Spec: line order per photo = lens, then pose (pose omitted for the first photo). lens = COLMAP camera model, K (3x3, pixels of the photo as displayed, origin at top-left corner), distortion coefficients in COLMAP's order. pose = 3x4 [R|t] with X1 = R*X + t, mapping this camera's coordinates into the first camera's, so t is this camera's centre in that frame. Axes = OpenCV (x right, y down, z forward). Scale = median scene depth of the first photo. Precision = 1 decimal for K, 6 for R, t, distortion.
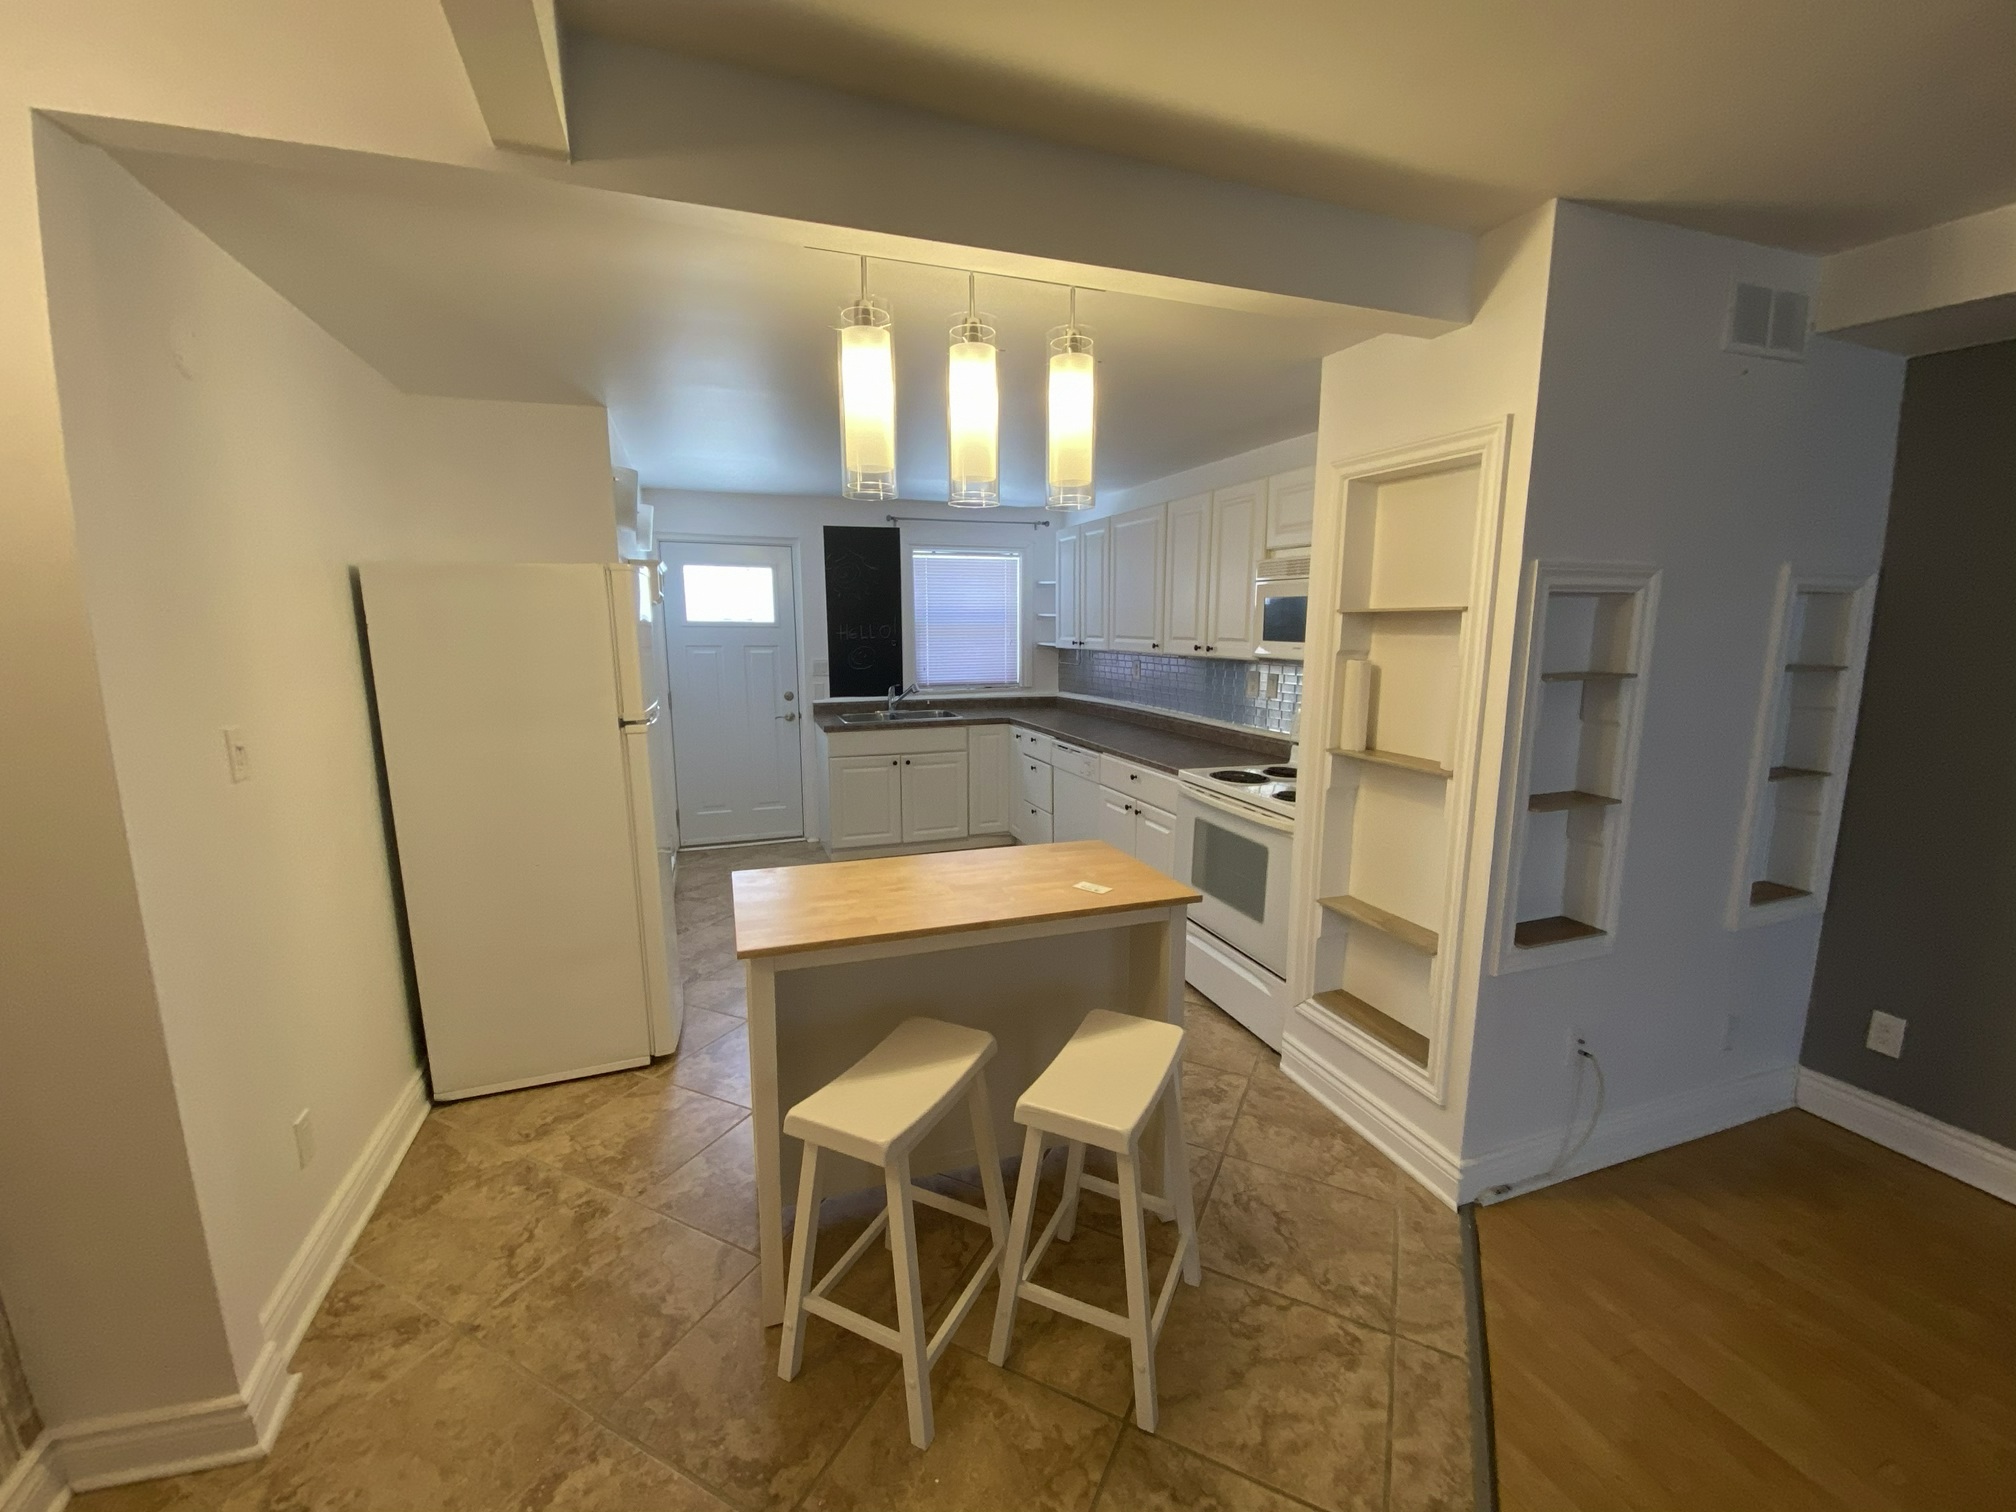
lens RADIAL K [[829.3, 0, 1006.8], [0, 829.3, 759.3], [0, 0, 1]] dist [0.013470, -0.001147]
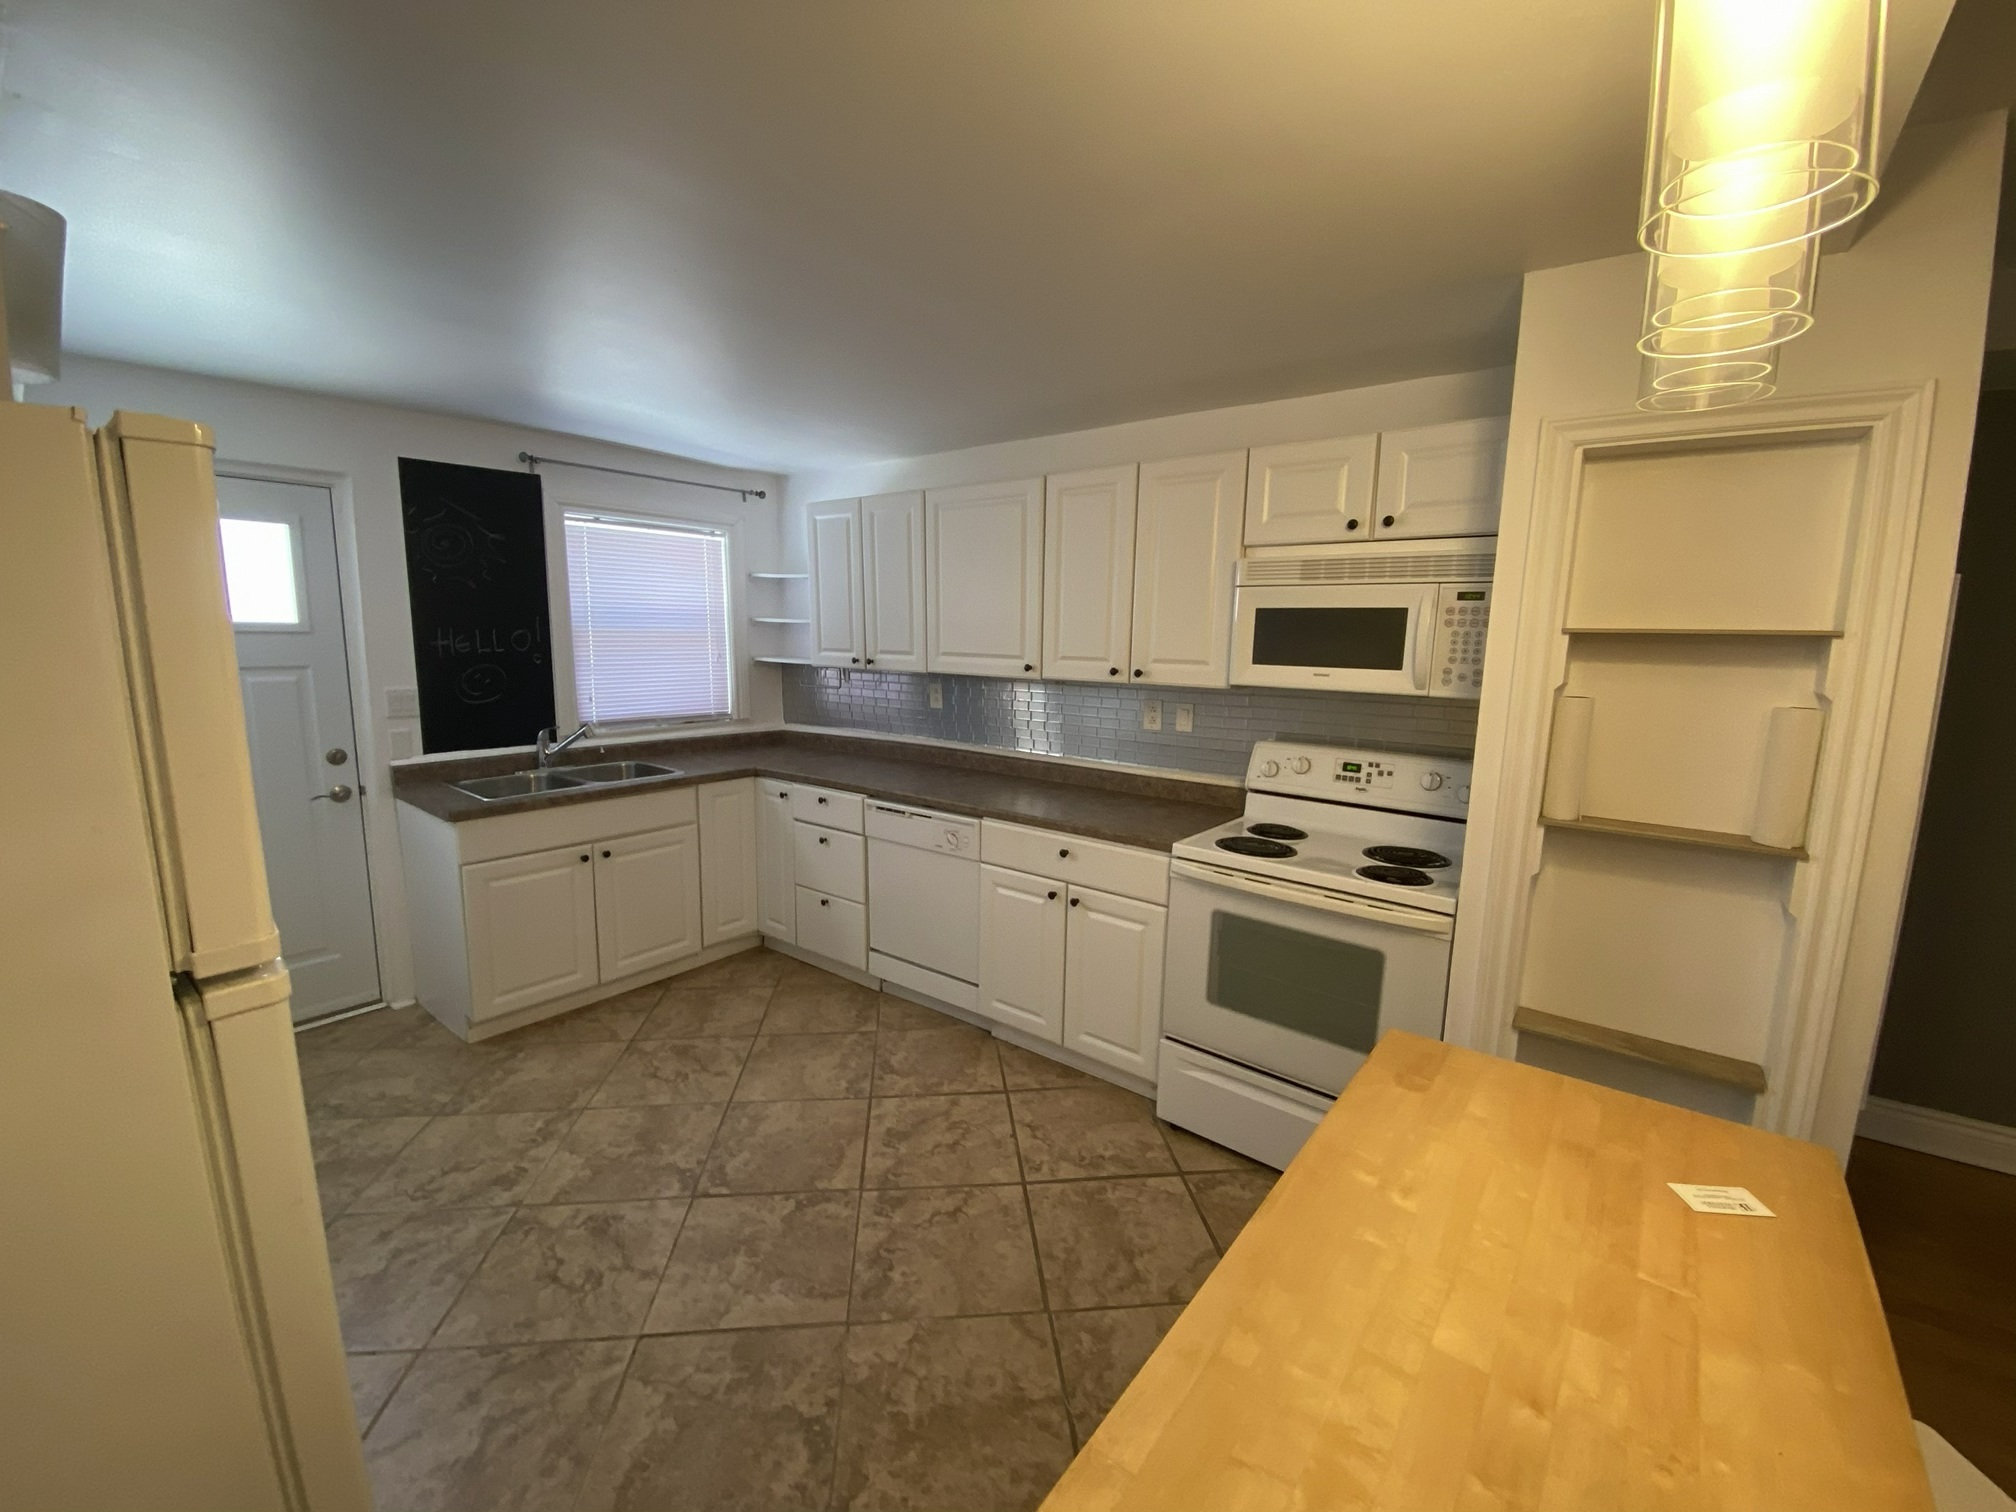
lens RADIAL K [[829.3, 0, 1015.9], [0, 829.3, 755.1], [0, 0, 1]] dist [0.013470, -0.001147]
pose [[0.844095, -0.065124, 0.532224, -0.176871], [0.071473, 0.997405, 0.008689, -0.049998], [-0.531409, 0.030705, 0.846559, 0.289189]]
